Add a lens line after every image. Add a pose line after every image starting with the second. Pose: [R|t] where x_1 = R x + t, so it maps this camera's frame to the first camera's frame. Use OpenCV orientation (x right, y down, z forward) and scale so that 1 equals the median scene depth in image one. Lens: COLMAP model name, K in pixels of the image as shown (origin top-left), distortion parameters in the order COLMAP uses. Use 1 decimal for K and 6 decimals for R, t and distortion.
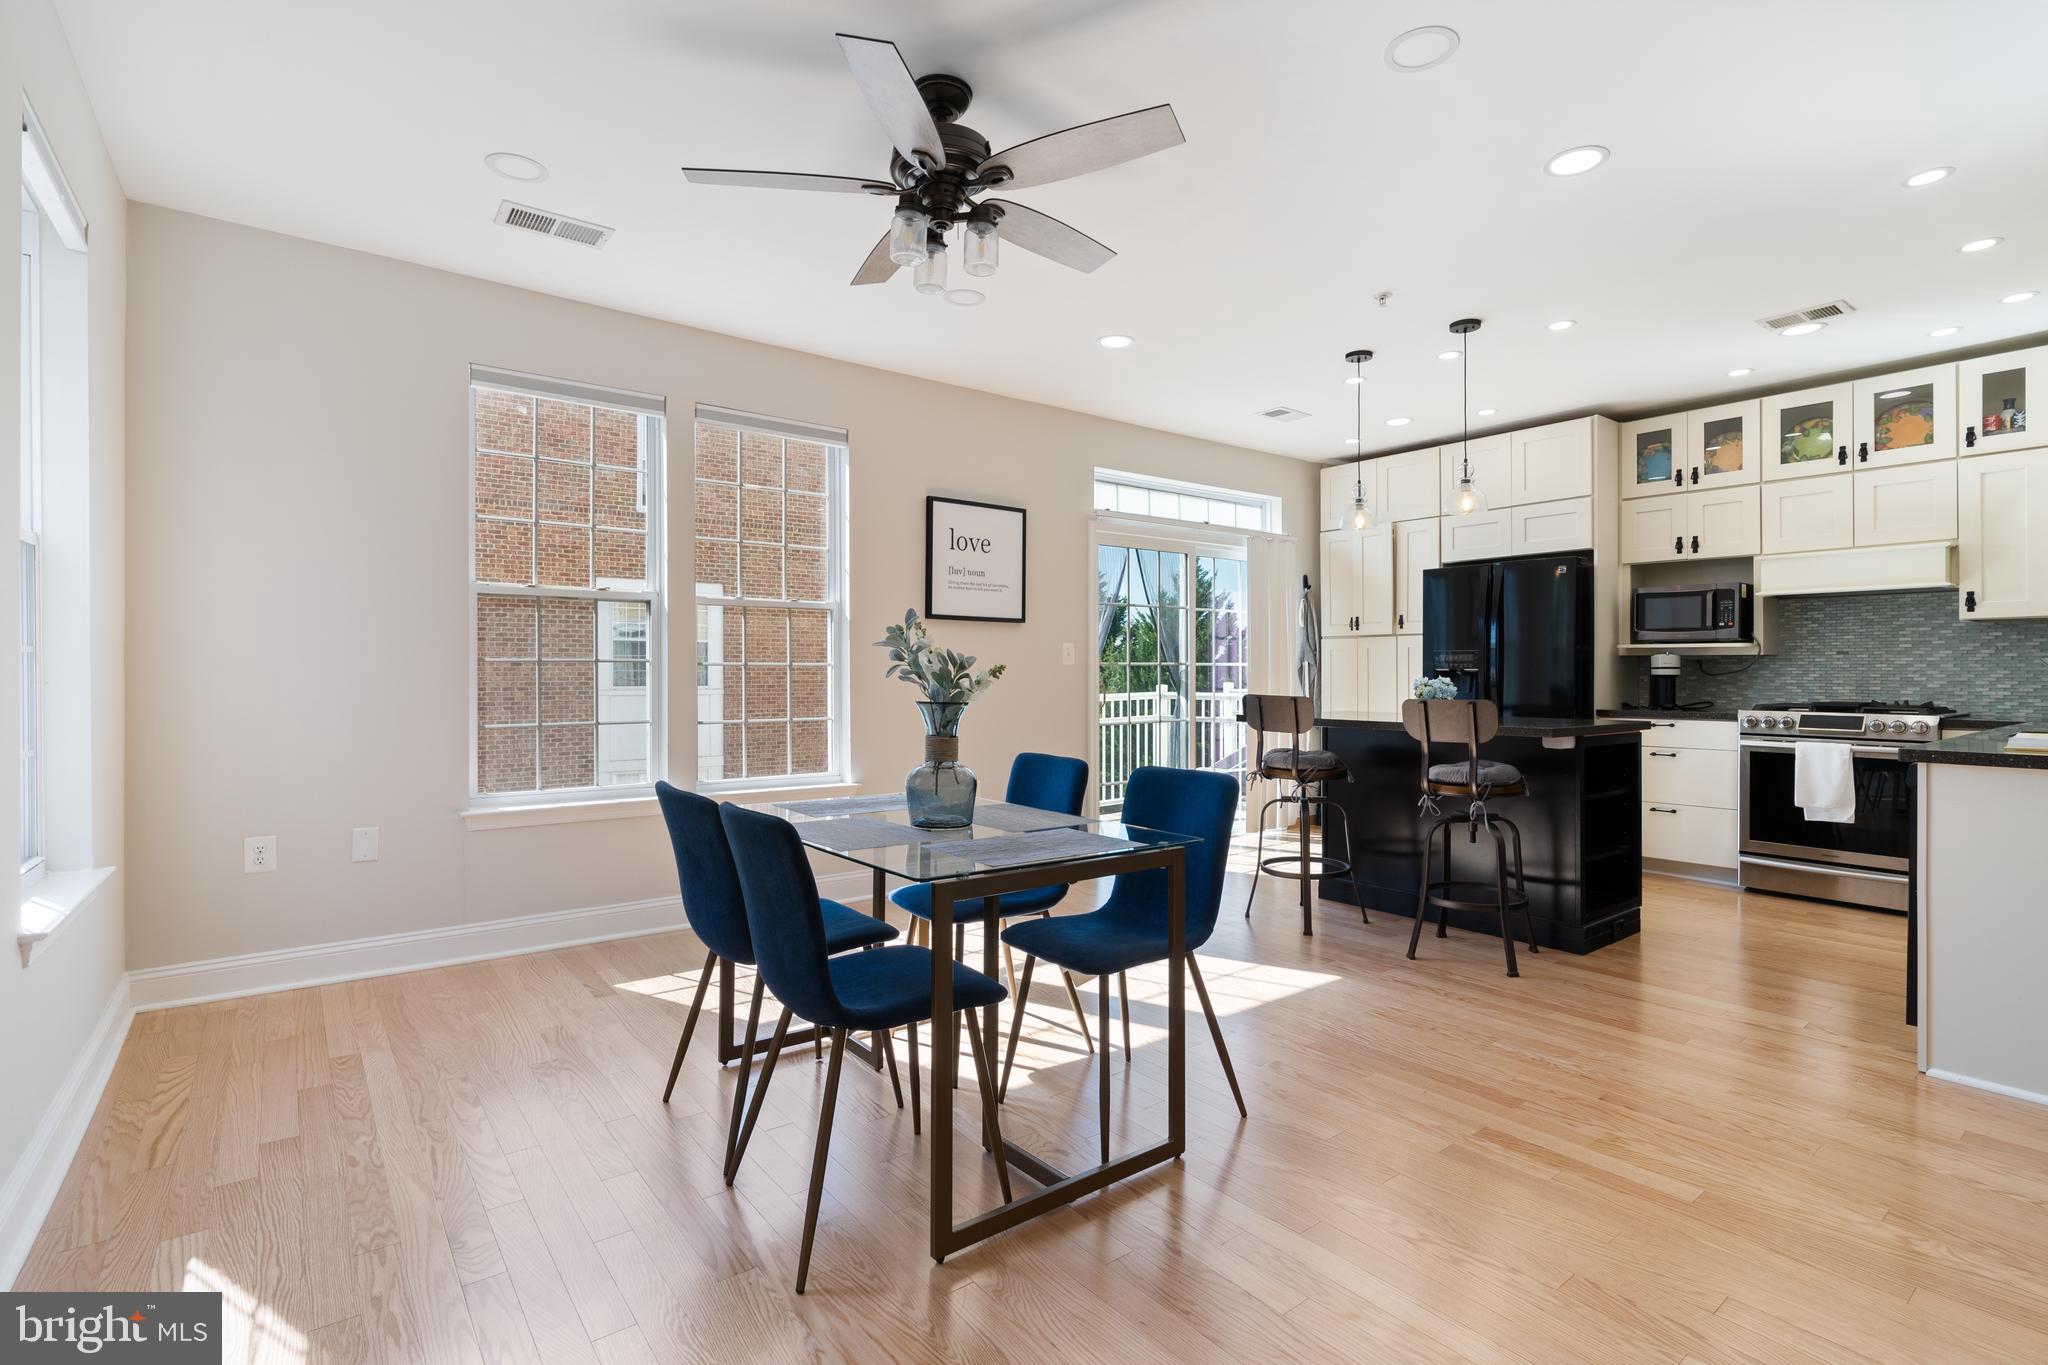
lens RADIAL K [[938.6, 0, 1034.0], [0, 938.6, 669.2], [0, 0, 1]] dist [-0.008747, 0.003781]
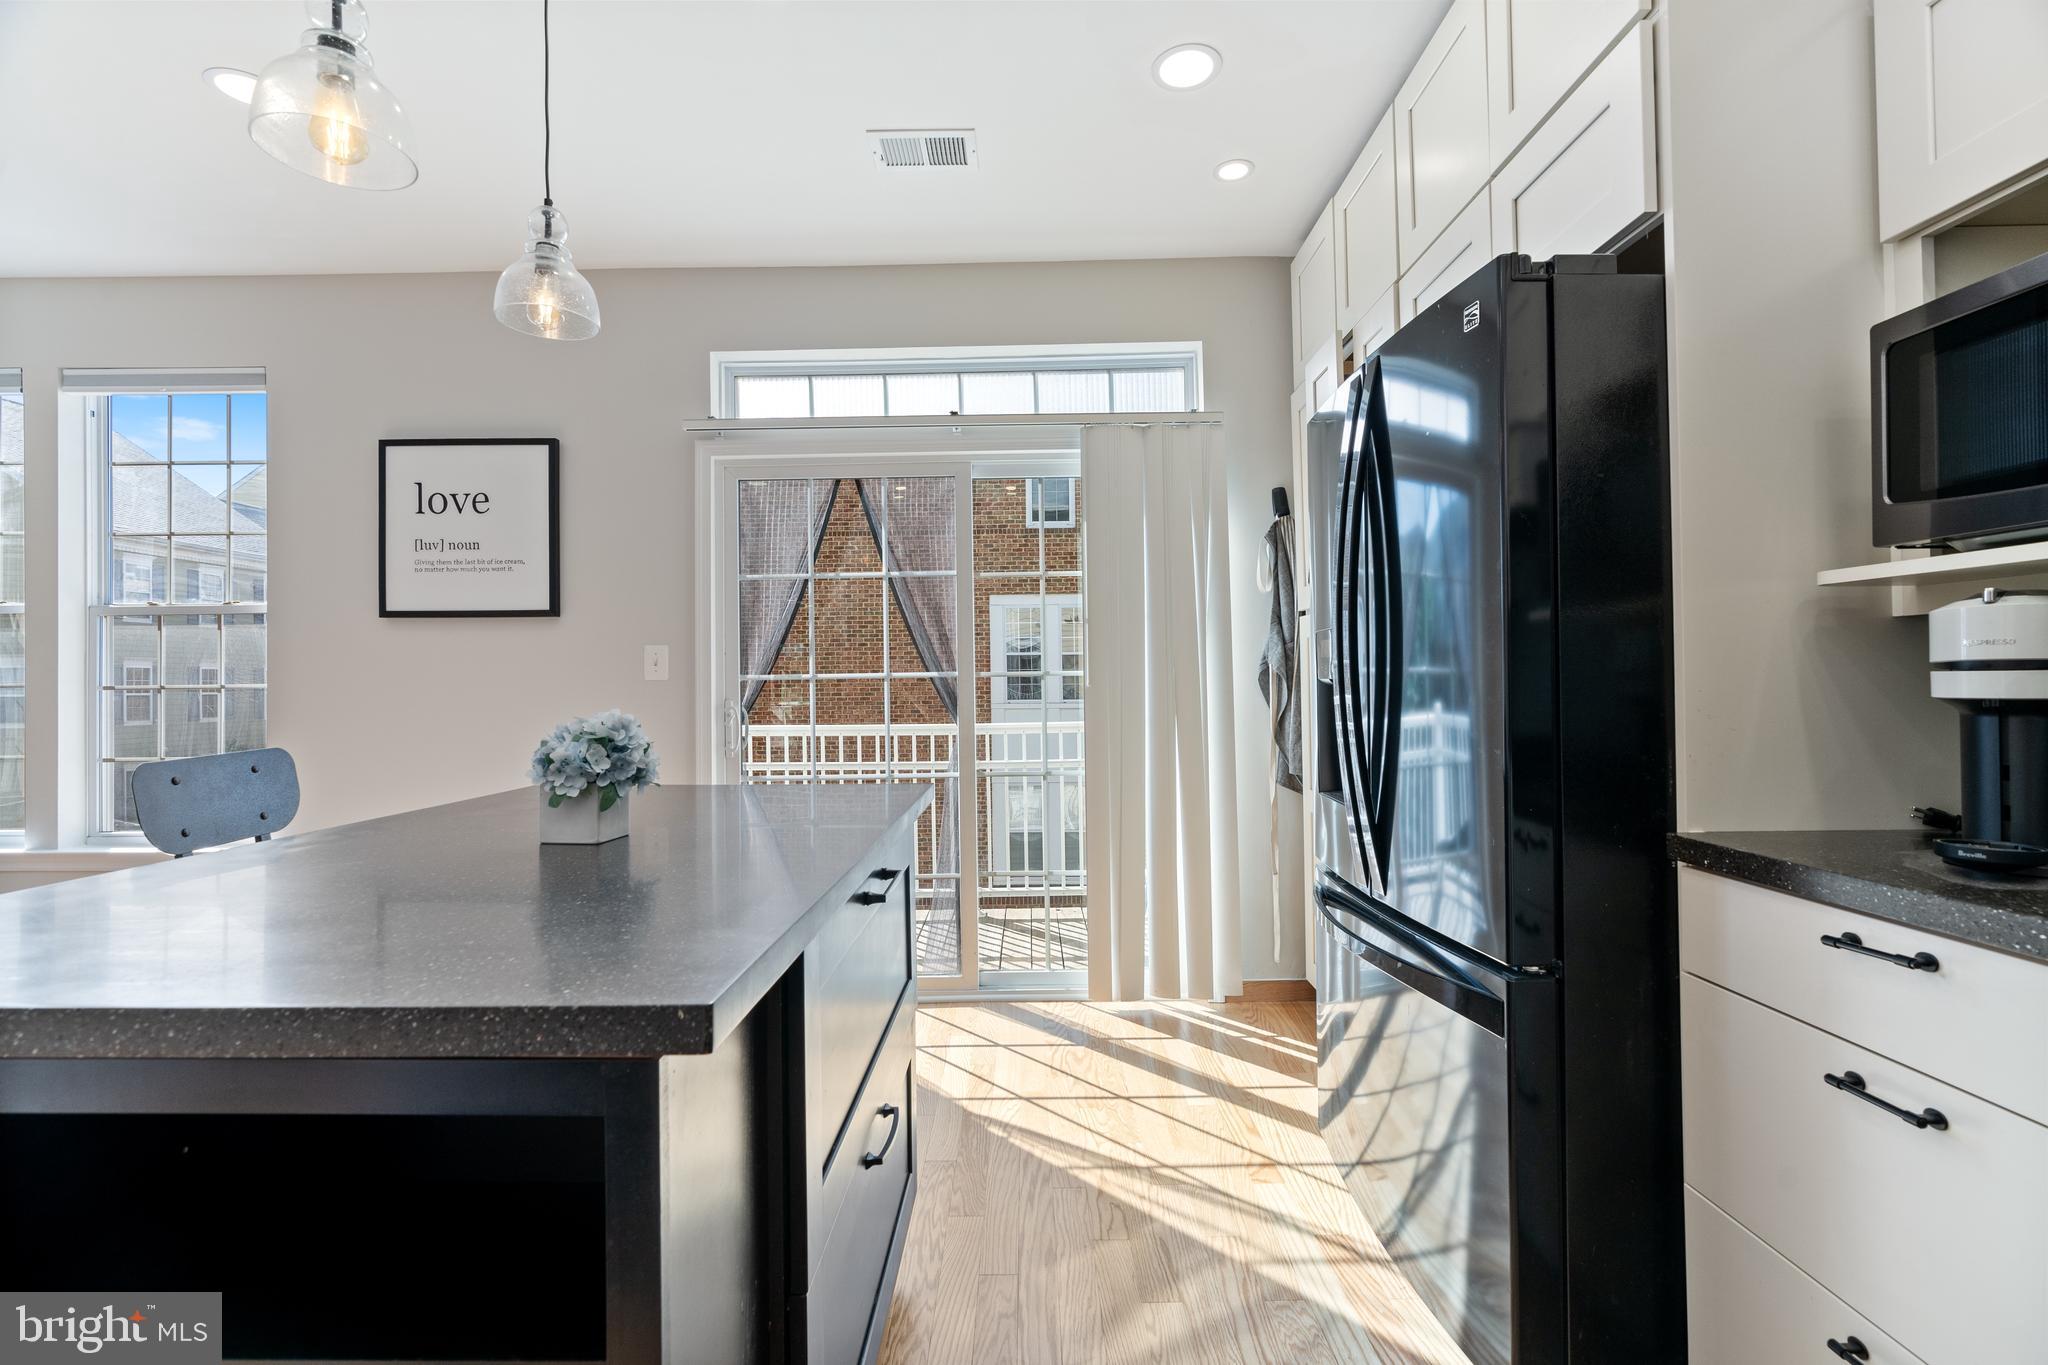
lens RADIAL K [[938.6, 0, 1028.6], [0, 938.6, 670.5], [0, 0, 1]] dist [-0.008747, 0.003781]
pose [[0.780737, -0.017893, -0.624604, 0.684315], [0.013419, 0.999840, -0.011868, -0.000948], [0.624716, 0.000884, 0.780851, 0.759332]]
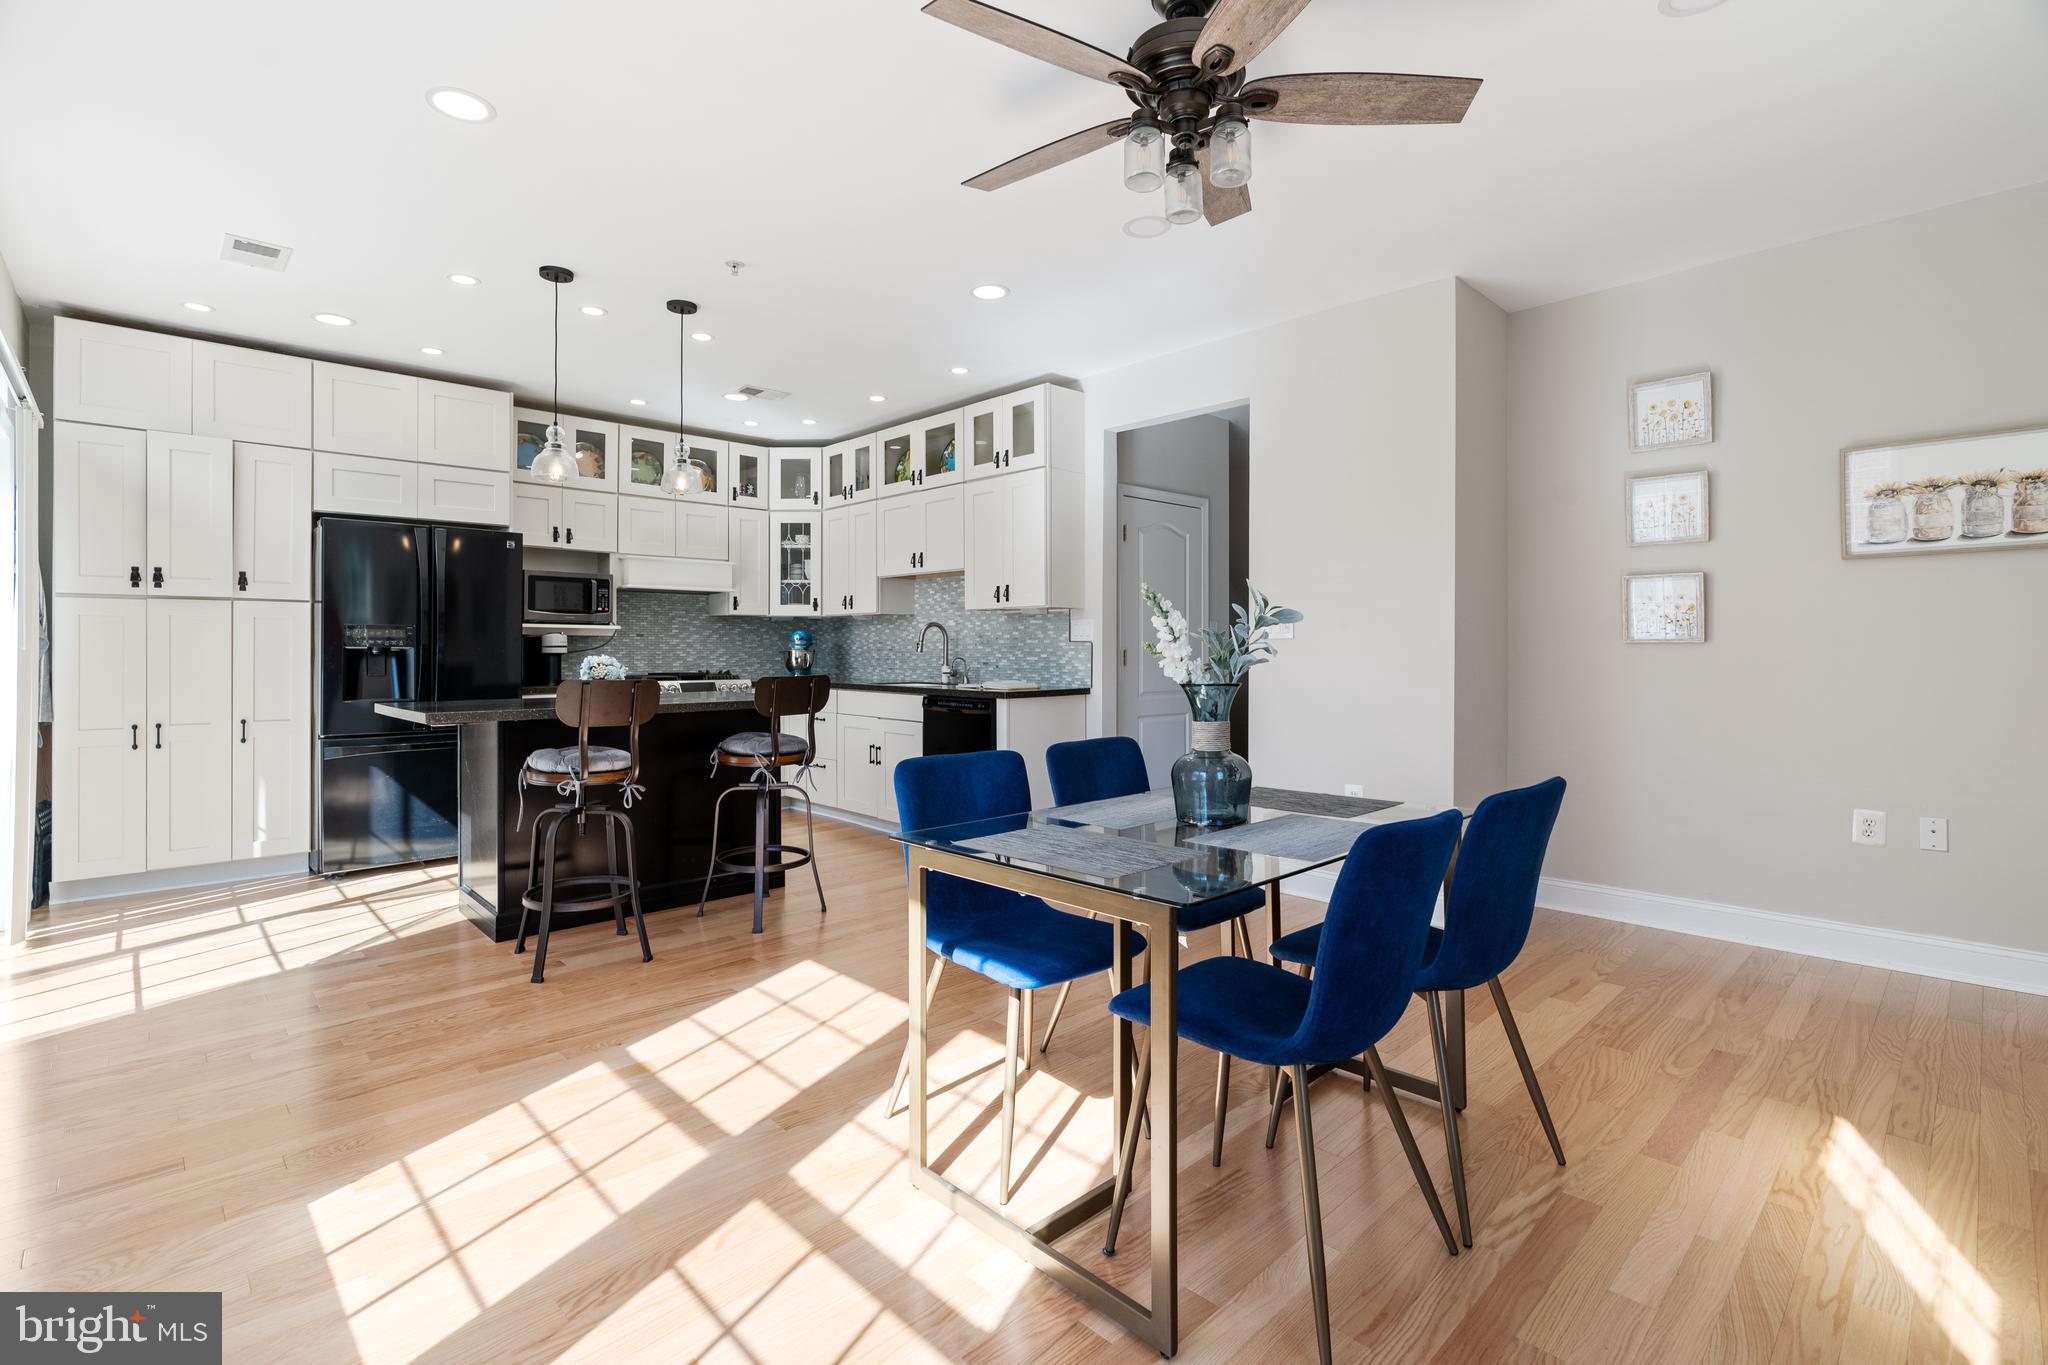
lens RADIAL K [[938.6, 0, 1016.1], [0, 938.6, 646.5], [0, 0, 1]] dist [-0.008747, 0.003781]
pose [[-0.095669, 0.002968, 0.995409, -0.486742], [-0.000833, 0.999995, -0.003062, 0.001479], [-0.995413, -0.001122, -0.095666, 0.618164]]
